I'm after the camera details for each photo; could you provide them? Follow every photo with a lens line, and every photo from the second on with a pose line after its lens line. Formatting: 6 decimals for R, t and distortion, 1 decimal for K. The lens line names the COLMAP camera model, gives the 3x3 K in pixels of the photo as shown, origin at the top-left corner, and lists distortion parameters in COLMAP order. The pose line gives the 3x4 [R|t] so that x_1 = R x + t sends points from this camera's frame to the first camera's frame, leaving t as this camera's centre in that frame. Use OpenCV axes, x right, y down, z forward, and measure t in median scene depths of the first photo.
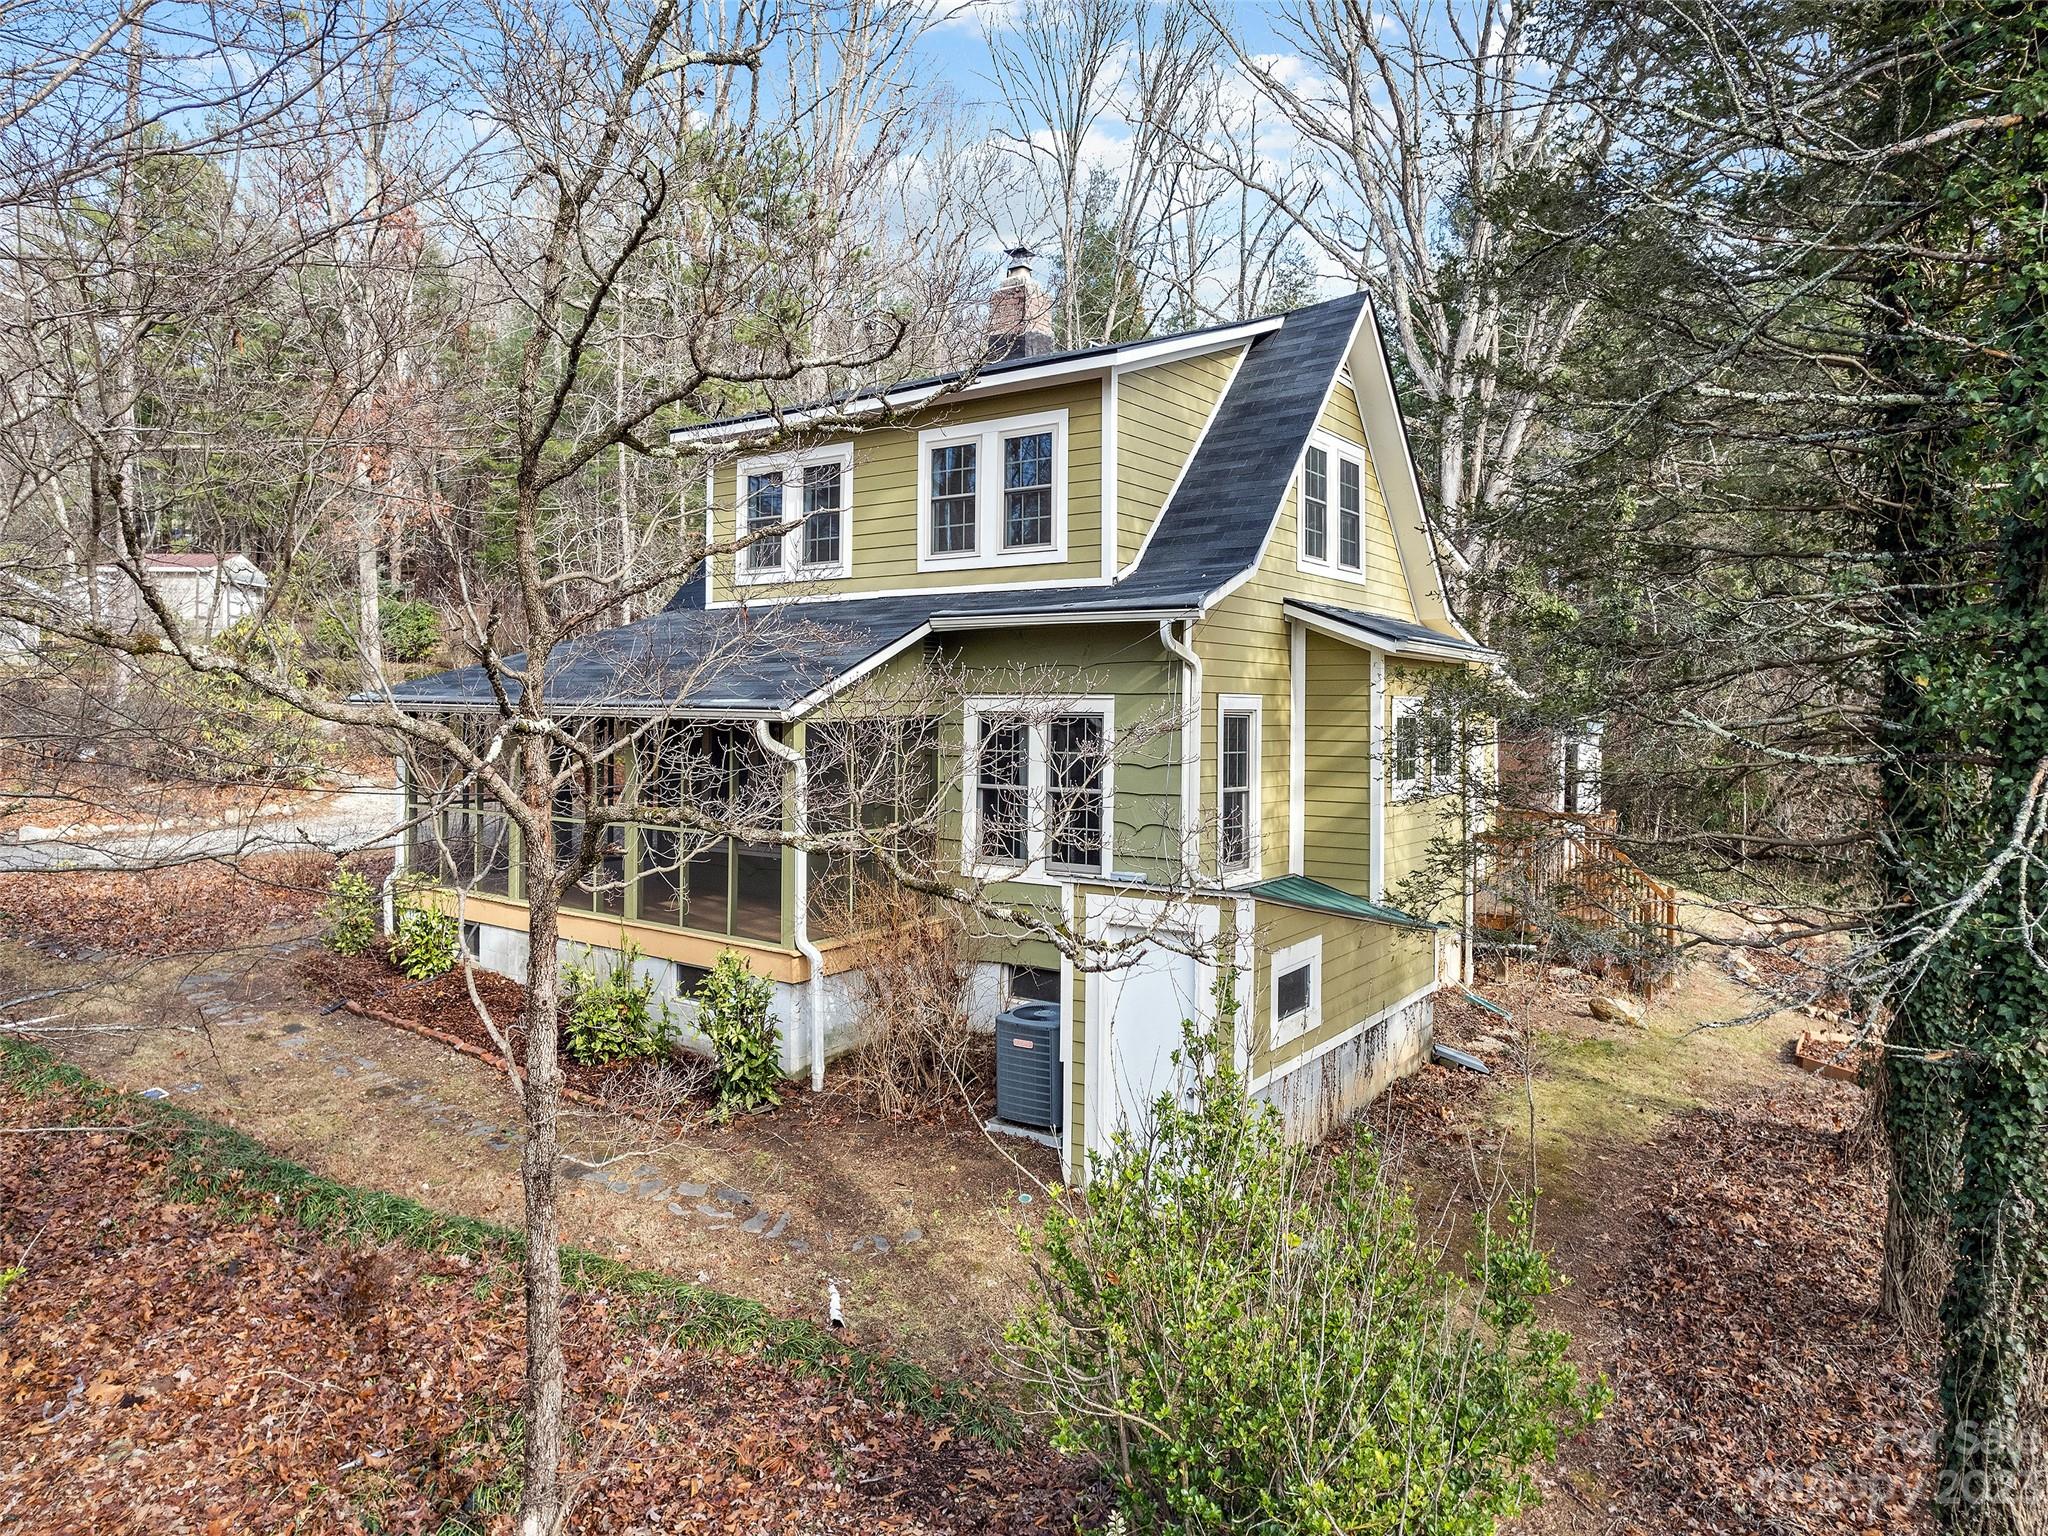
lens RADIAL K [[1311.7, 0, 1025.3], [0, 1311.7, 754.5], [0, 0, 1]] dist [0.017675, 0.006927]
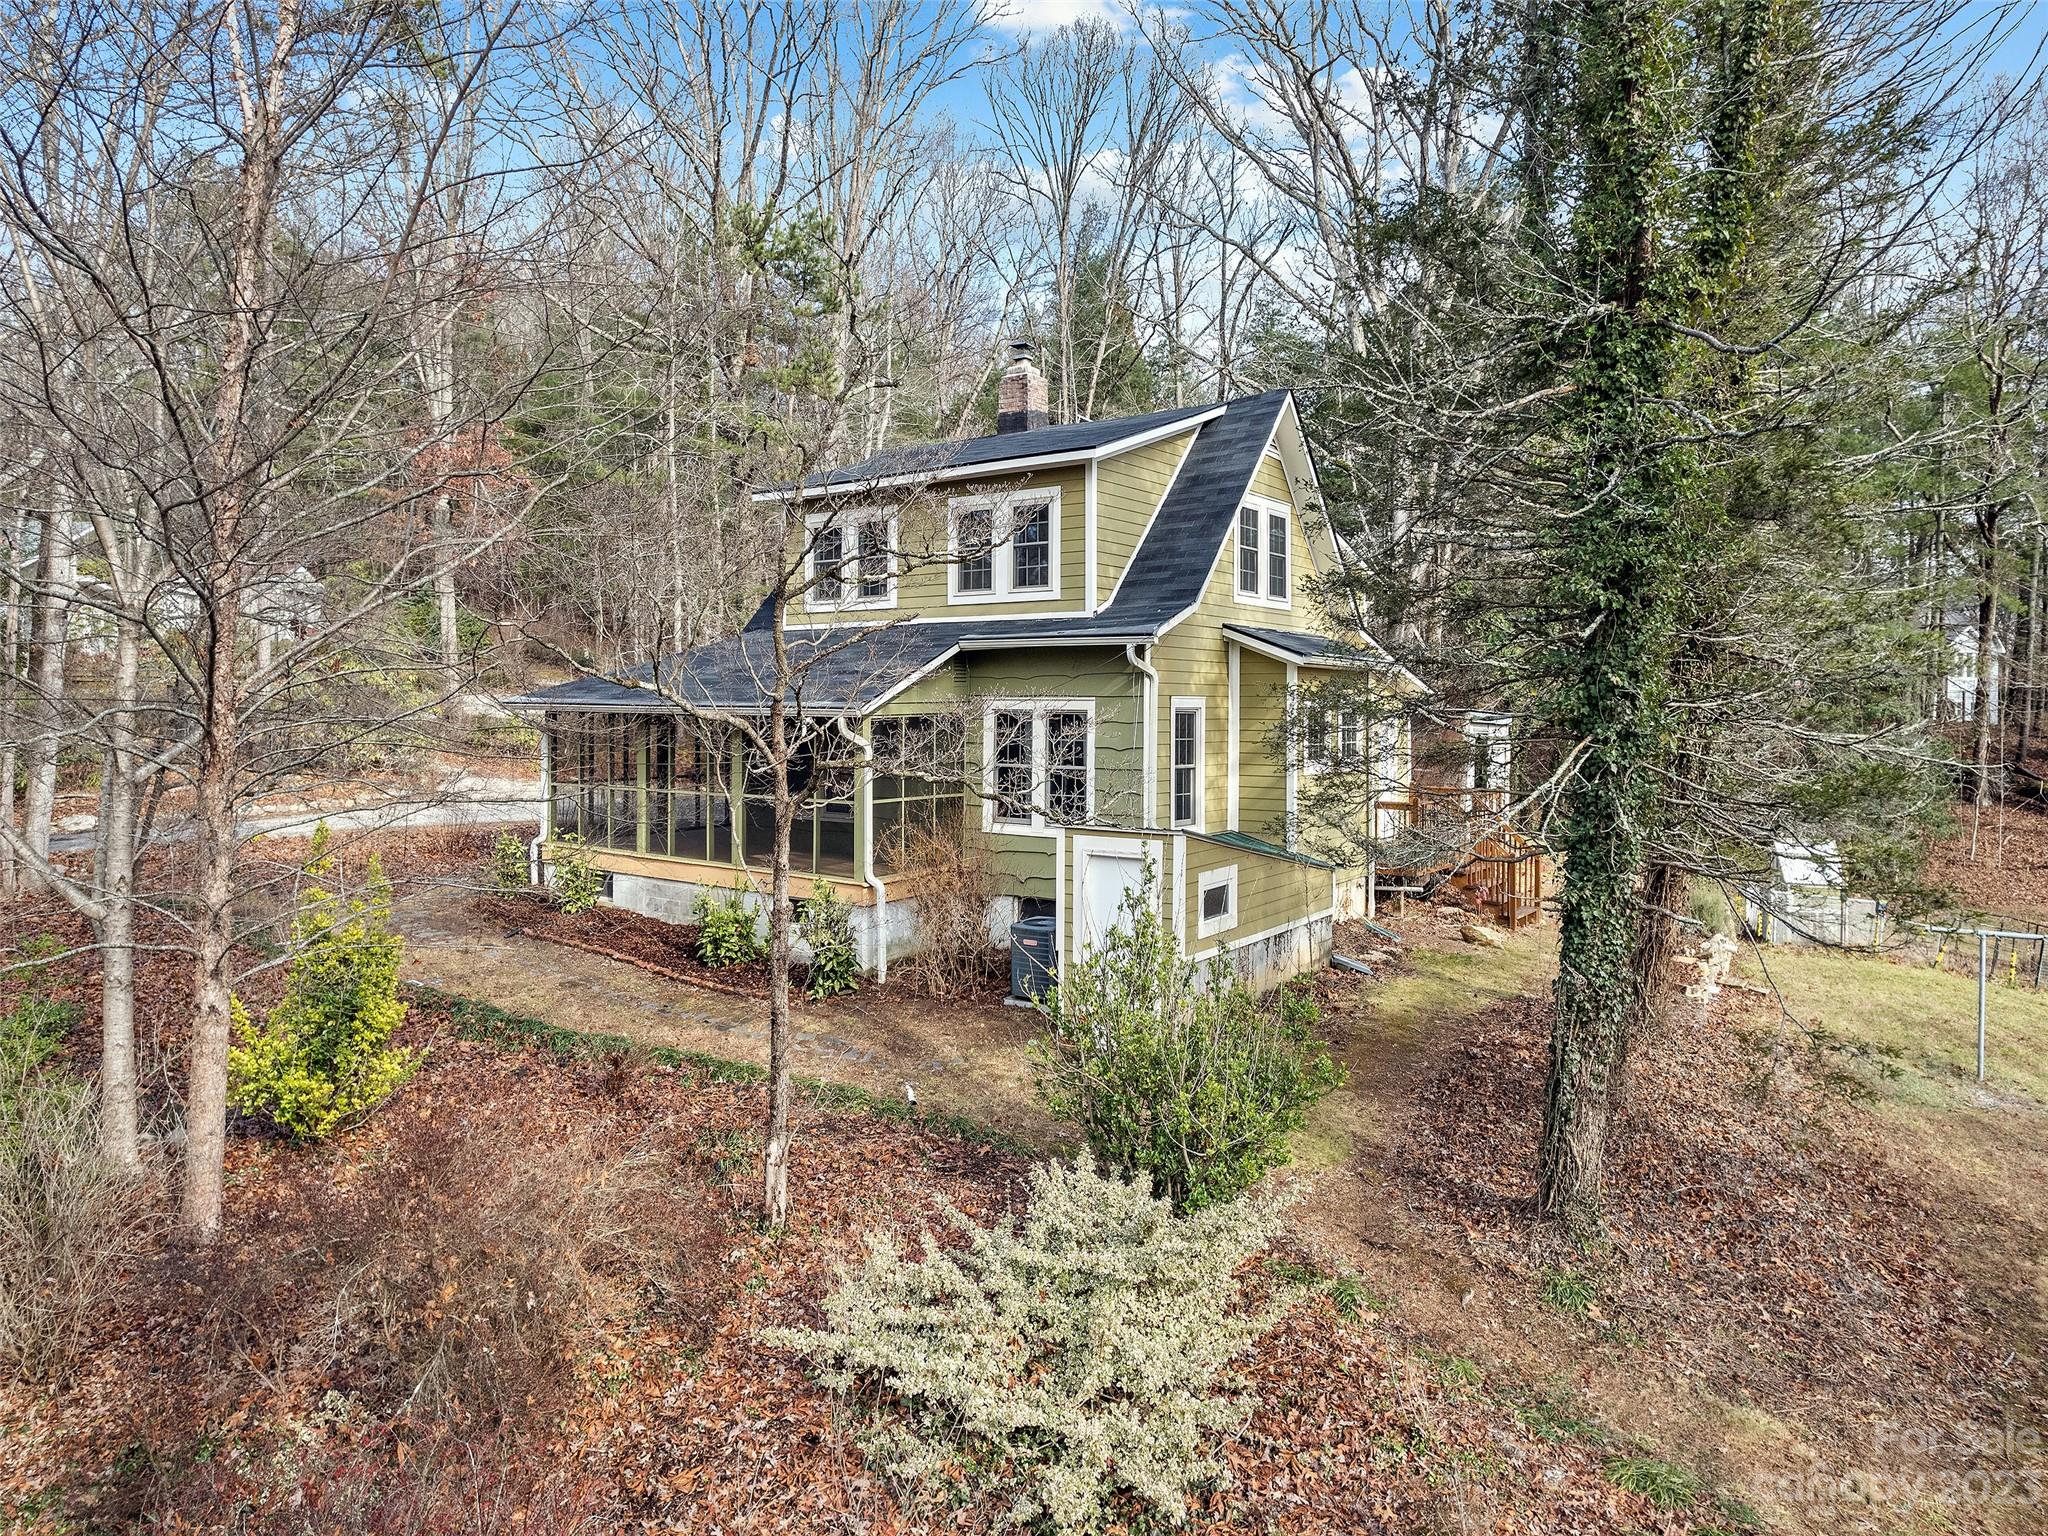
lens RADIAL K [[1311.7, 0, 1020.2], [0, 1311.7, 764.6], [0, 0, 1]] dist [0.017675, 0.006927]
pose [[0.999988, -0.004228, -0.002271, -0.007068], [0.004255, 0.999921, 0.011844, 0.008088], [0.002221, -0.011854, 0.999927, -0.357201]]
